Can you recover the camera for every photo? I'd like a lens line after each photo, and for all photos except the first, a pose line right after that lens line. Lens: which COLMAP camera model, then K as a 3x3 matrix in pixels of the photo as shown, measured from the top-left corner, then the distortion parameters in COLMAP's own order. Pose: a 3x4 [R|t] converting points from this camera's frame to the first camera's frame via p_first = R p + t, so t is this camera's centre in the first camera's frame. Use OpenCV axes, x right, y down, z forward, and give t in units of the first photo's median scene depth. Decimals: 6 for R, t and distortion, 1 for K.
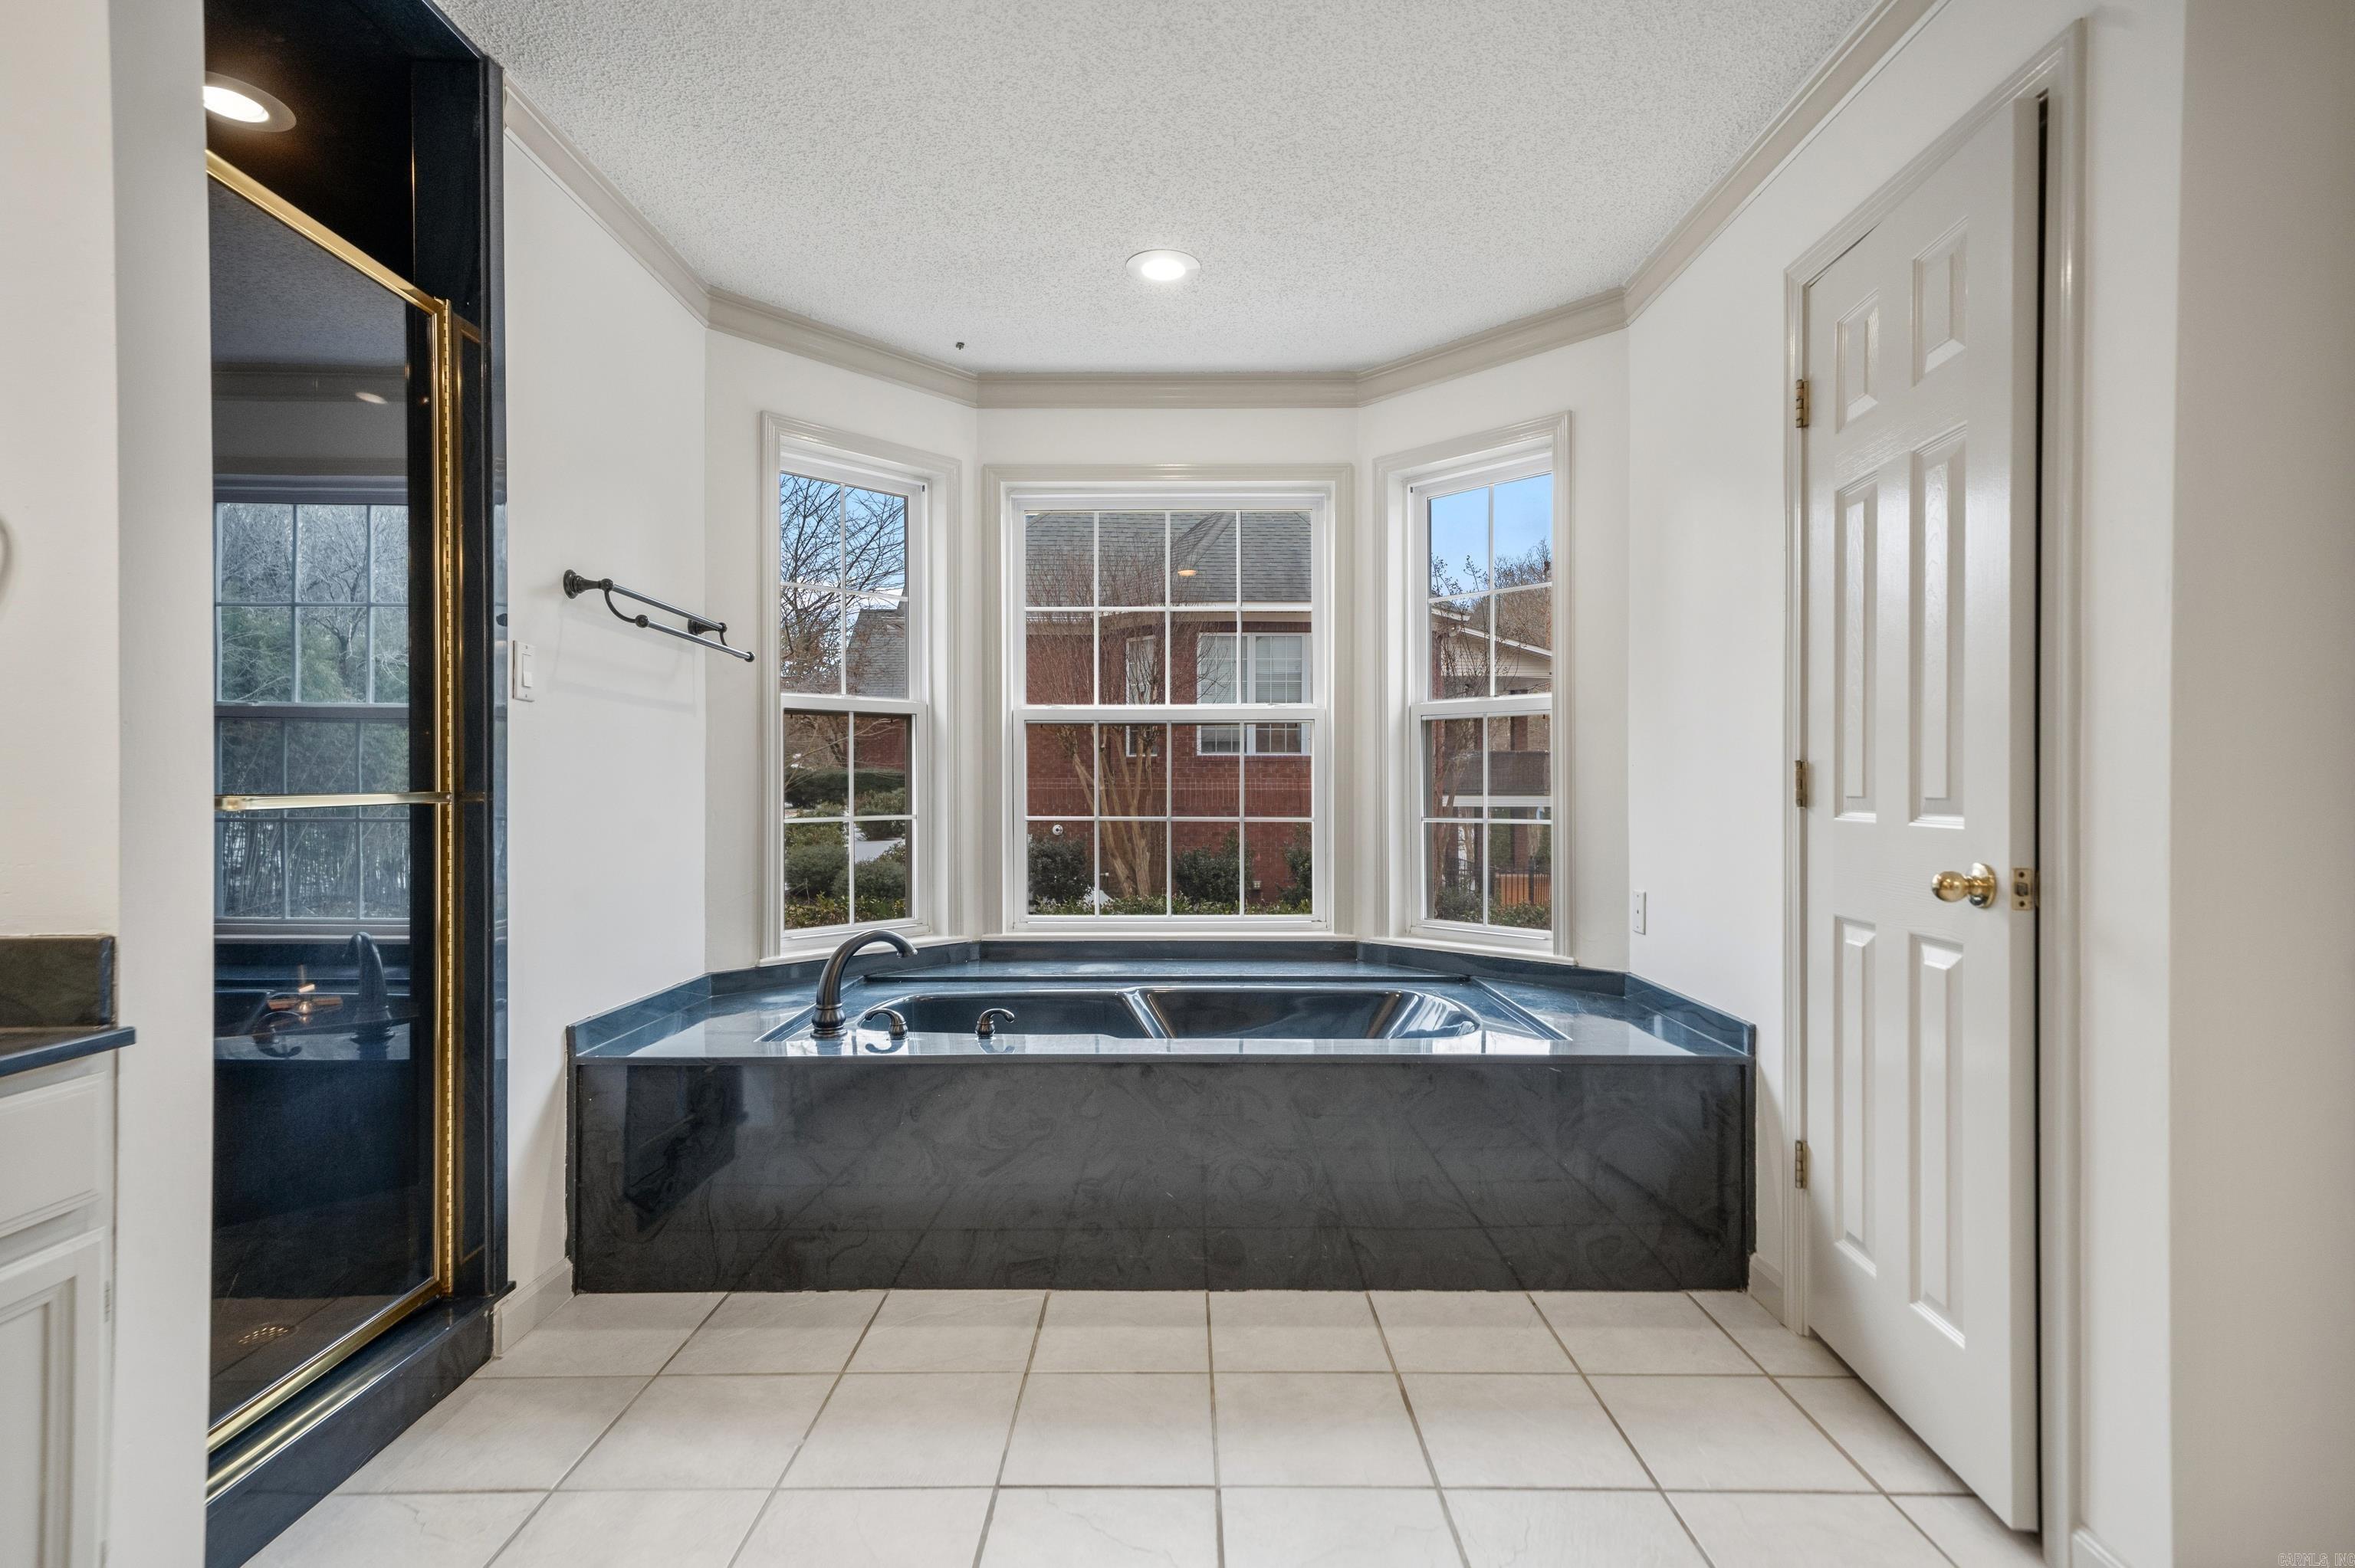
lens RADIAL K [[1136.0, 0, 1182.9], [0, 1136.0, 788.7], [0, 0, 1]] dist [0.013177, 0.002398]
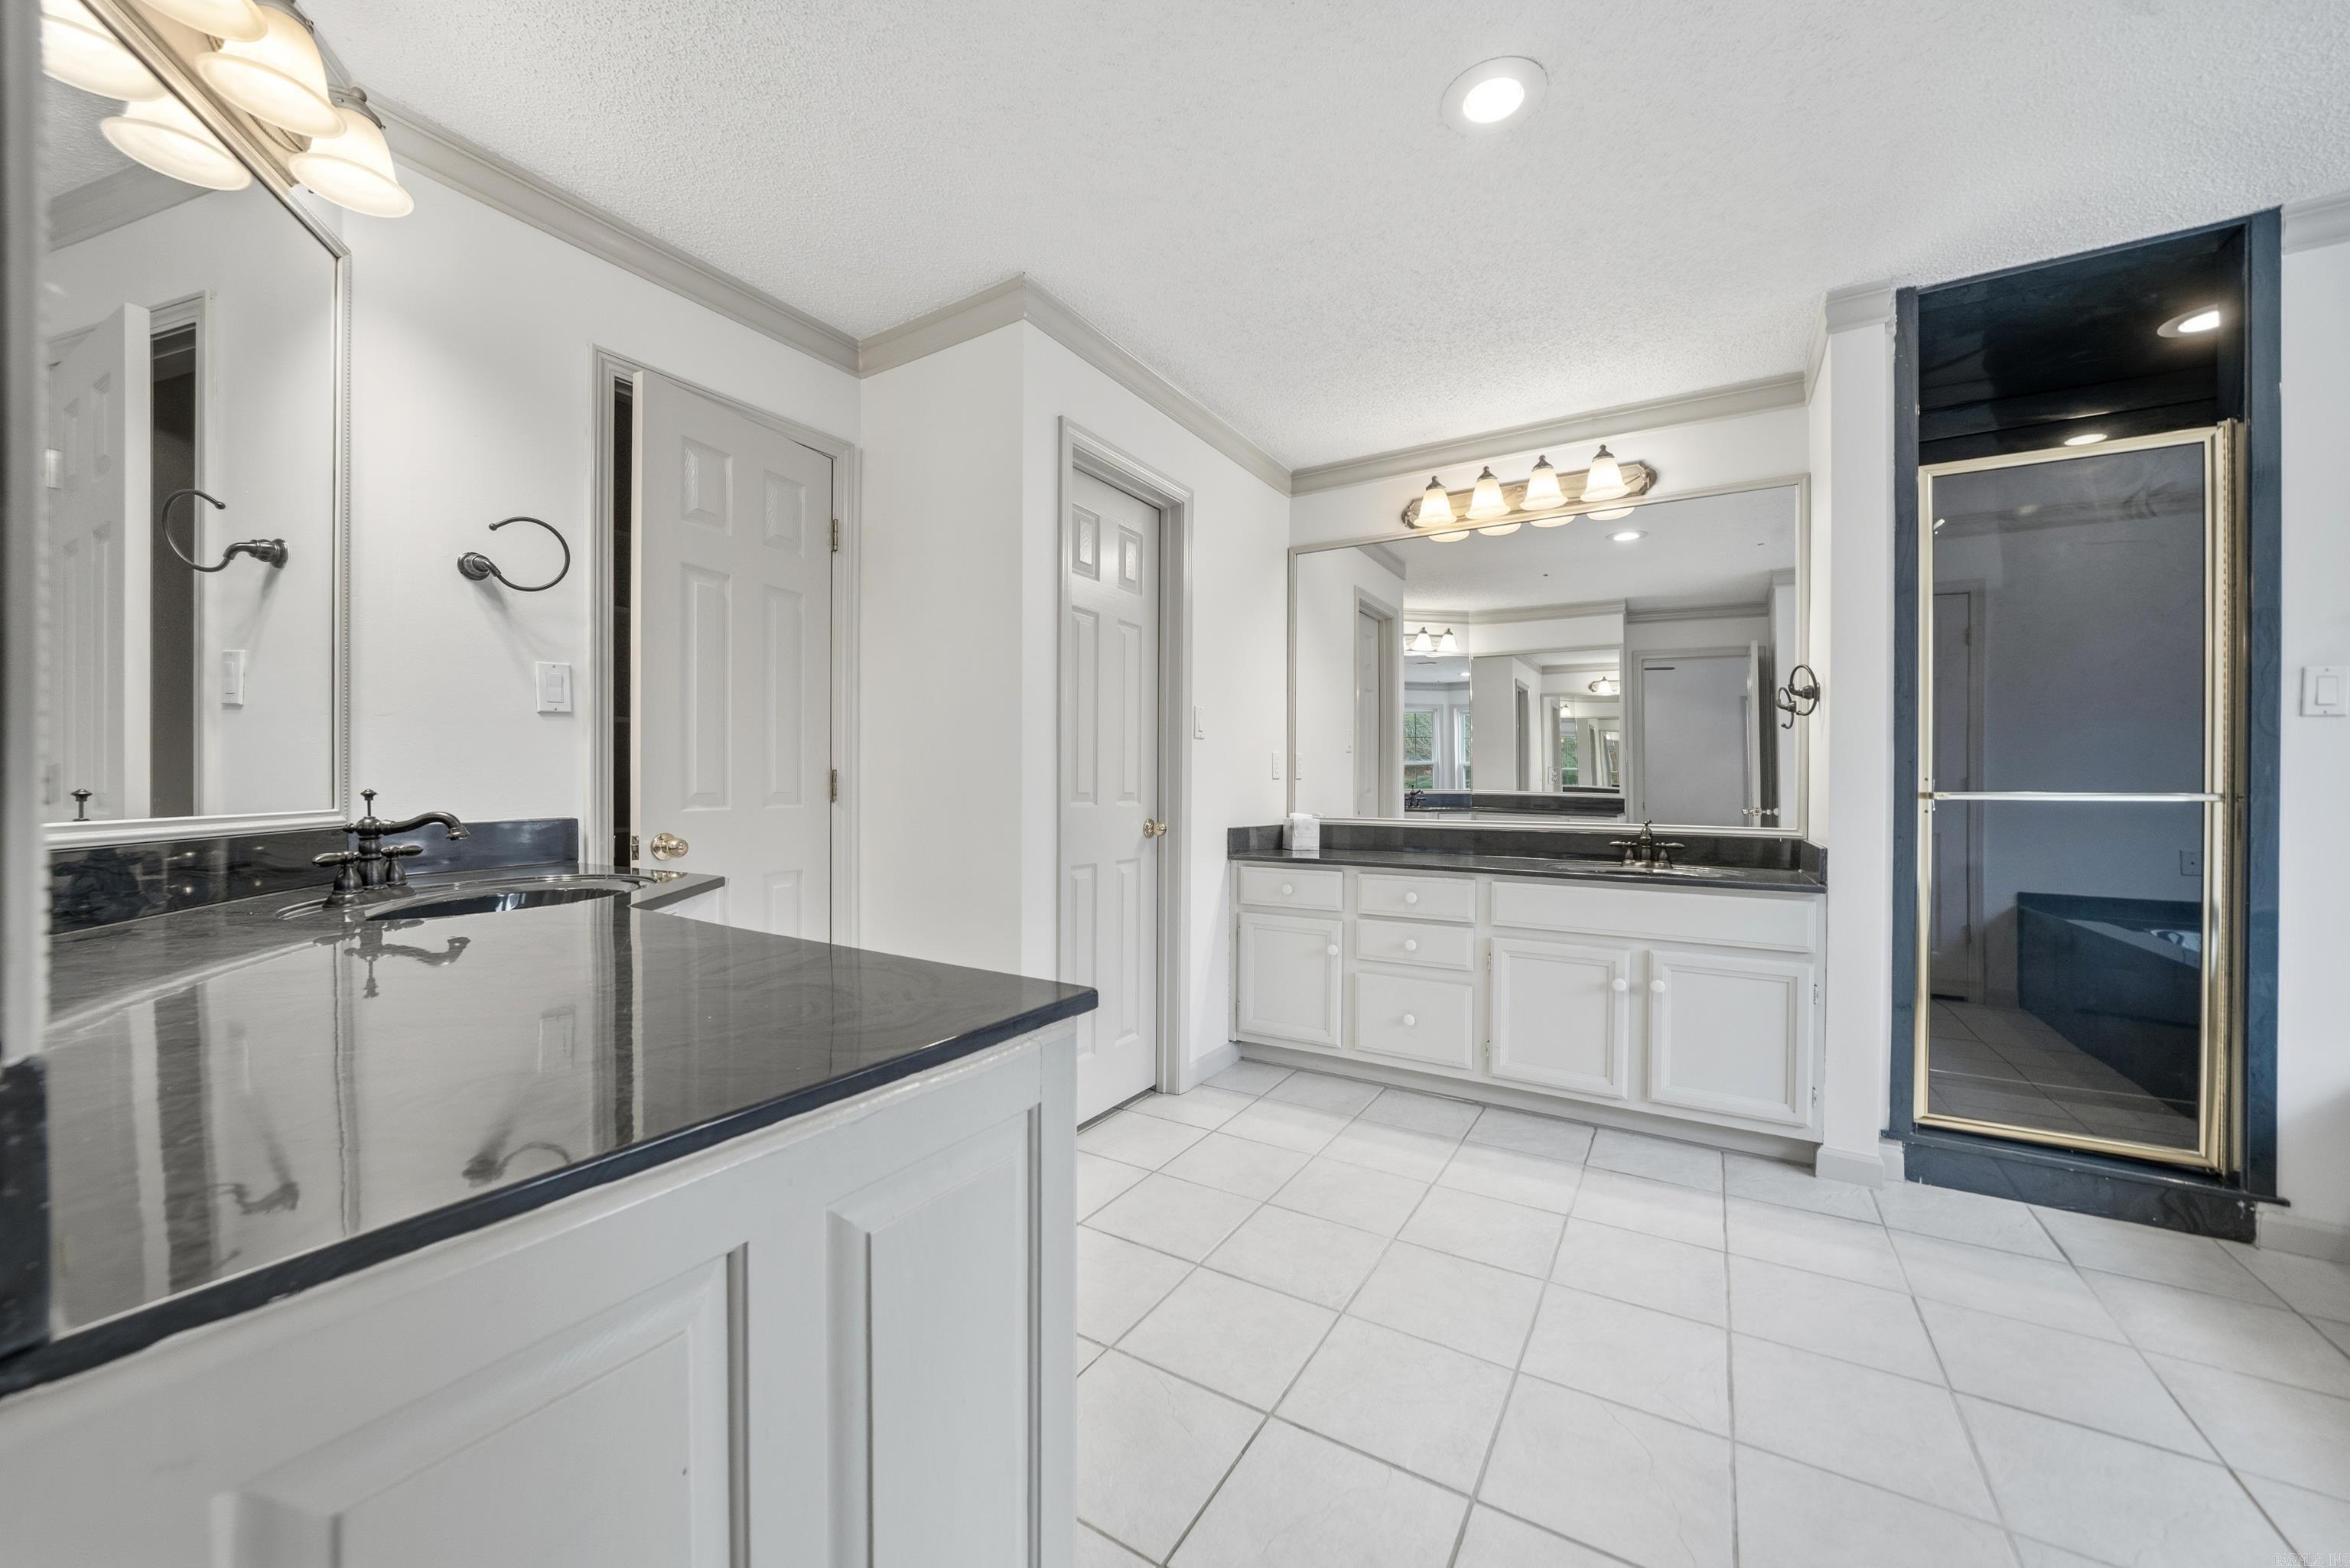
lens RADIAL K [[863.5, 0, 1178.1], [0, 863.5, 787.5], [0, 0, 1]] dist [0.001891, 0.000174]
pose [[-0.498420, -0.000169, -0.866936, 0.717609], [-0.009396, 0.999942, 0.005207, 0.002867], [0.866885, 0.010741, -0.498393, 0.401581]]
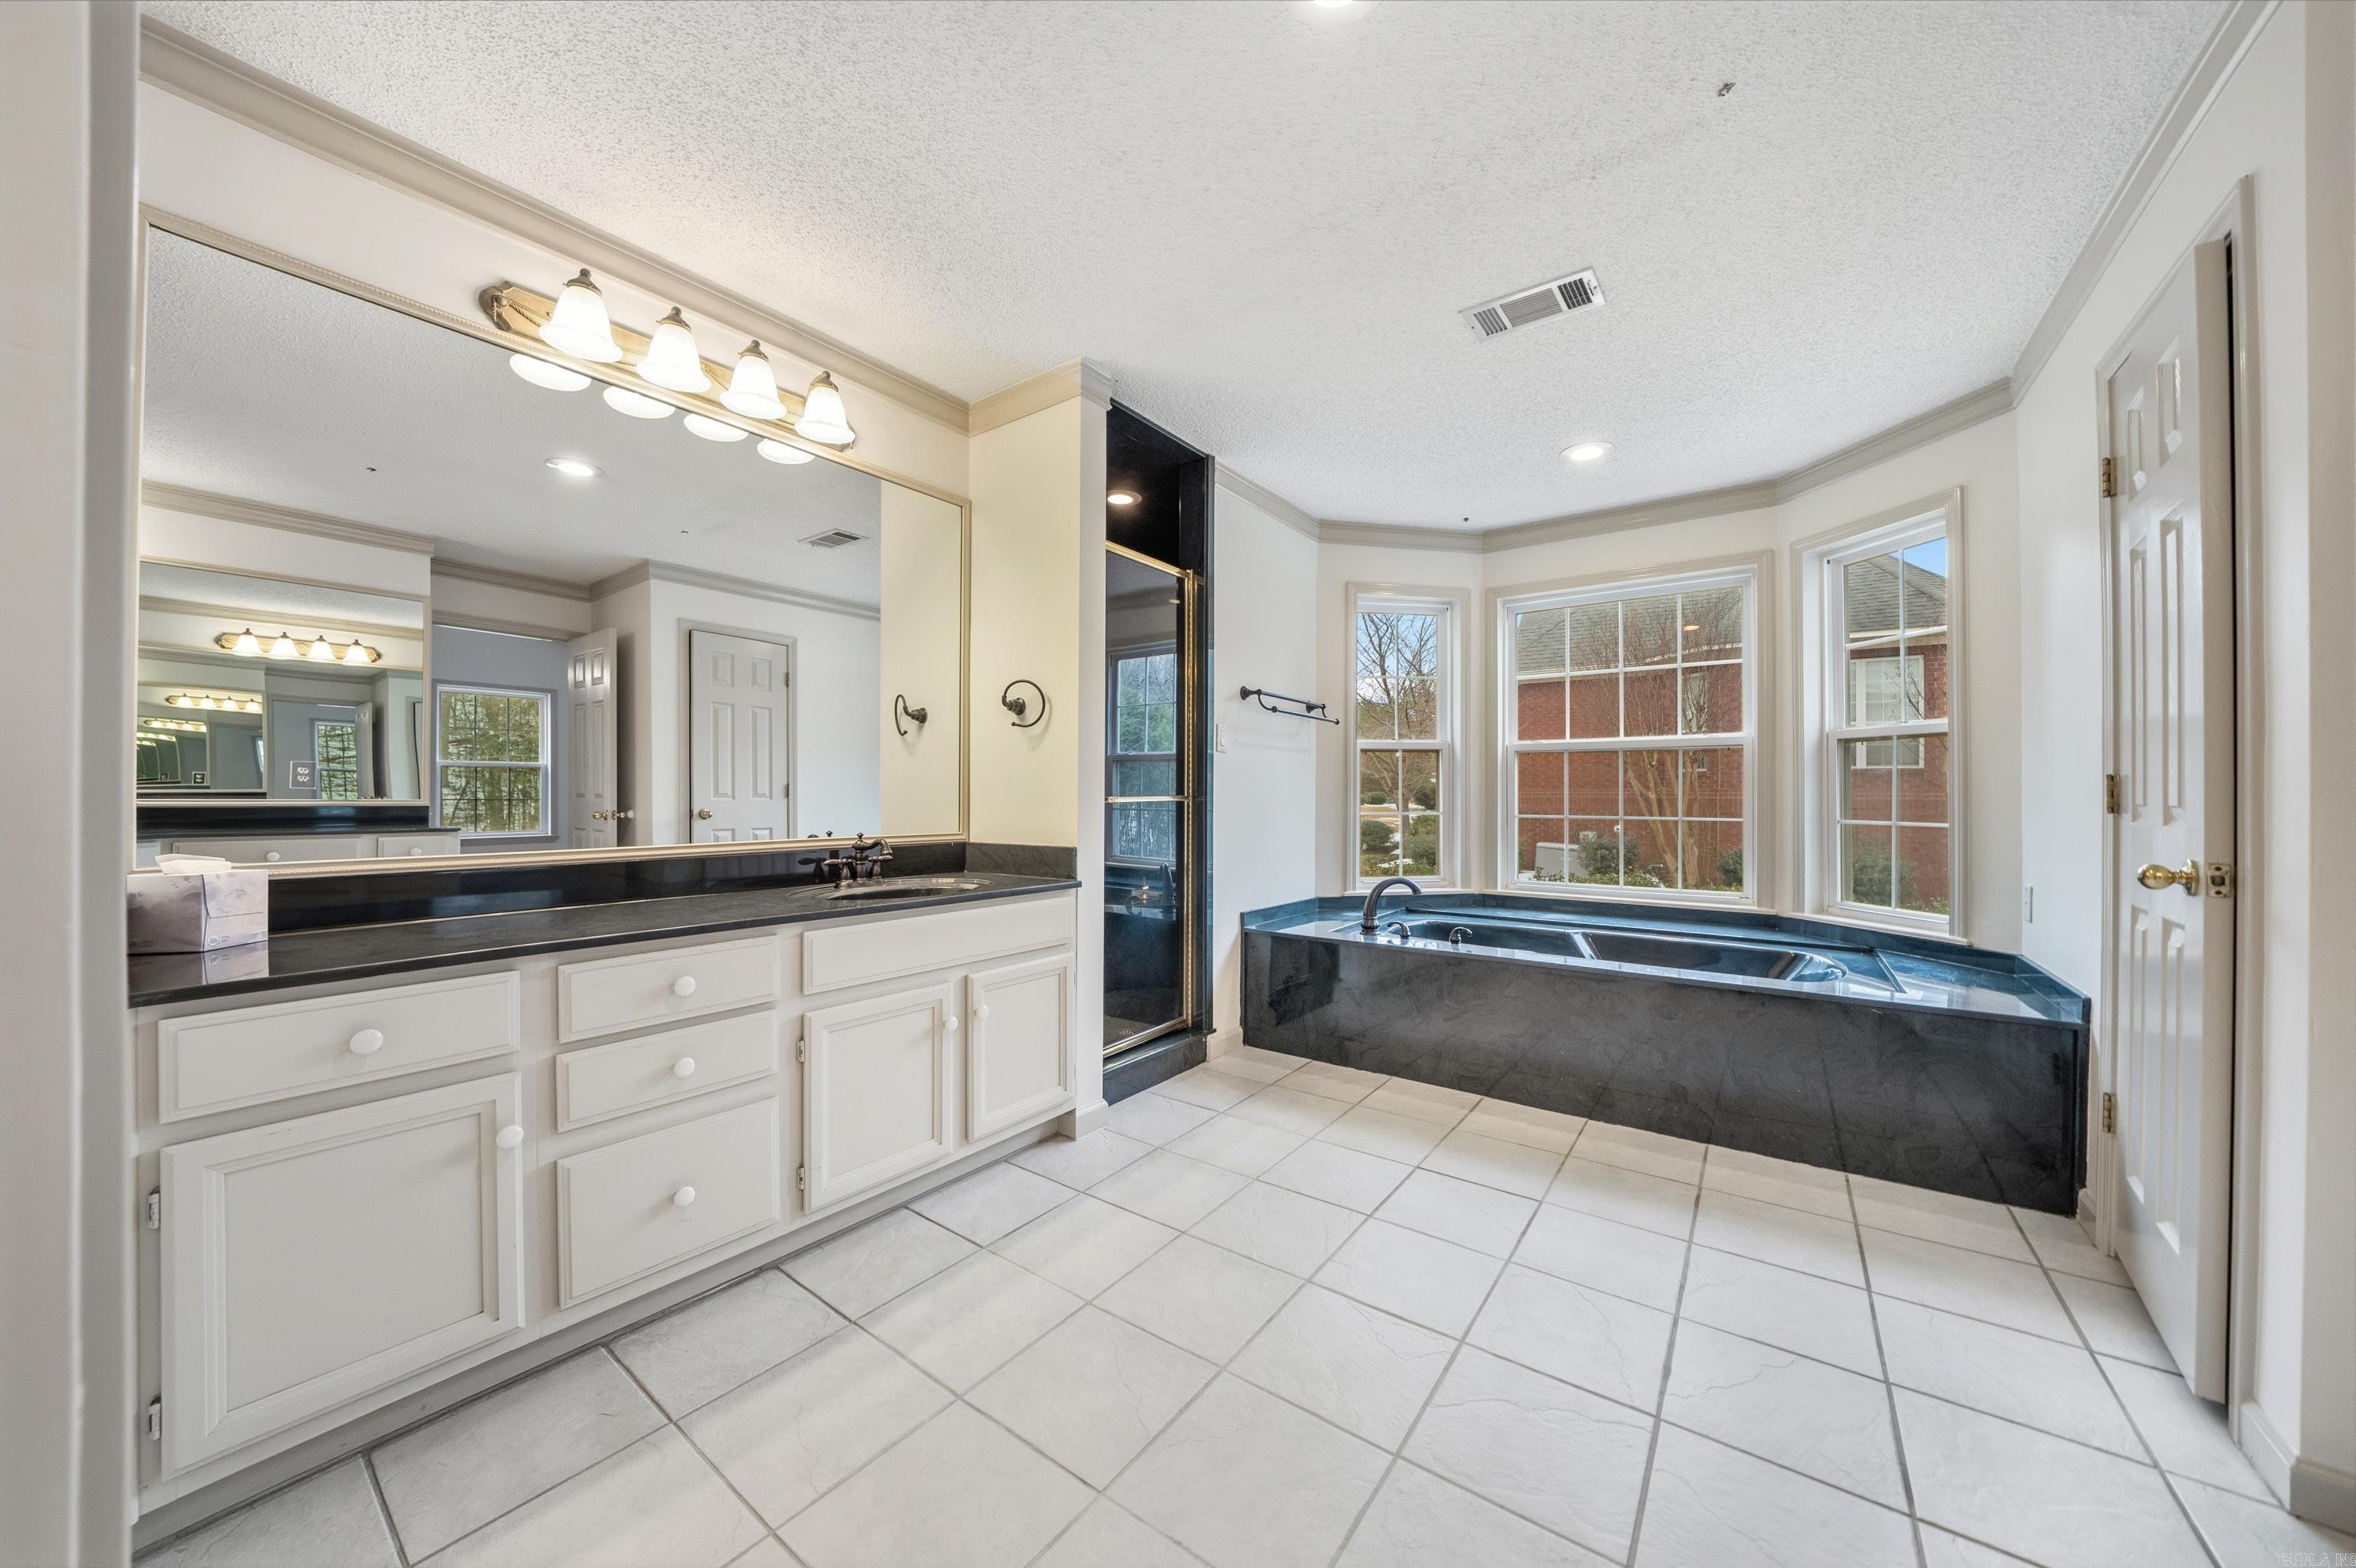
lens RADIAL K [[817.5, 0, 1190.3], [0, 817.5, 790.0], [0, 0, 1]] dist [-0.000263, -0.000114]
pose [[0.812460, 0.000605, -0.583016, 0.230319], [-0.005687, 0.999960, -0.006887, 0.002453], [0.582989, 0.008911, 0.812431, -0.228367]]
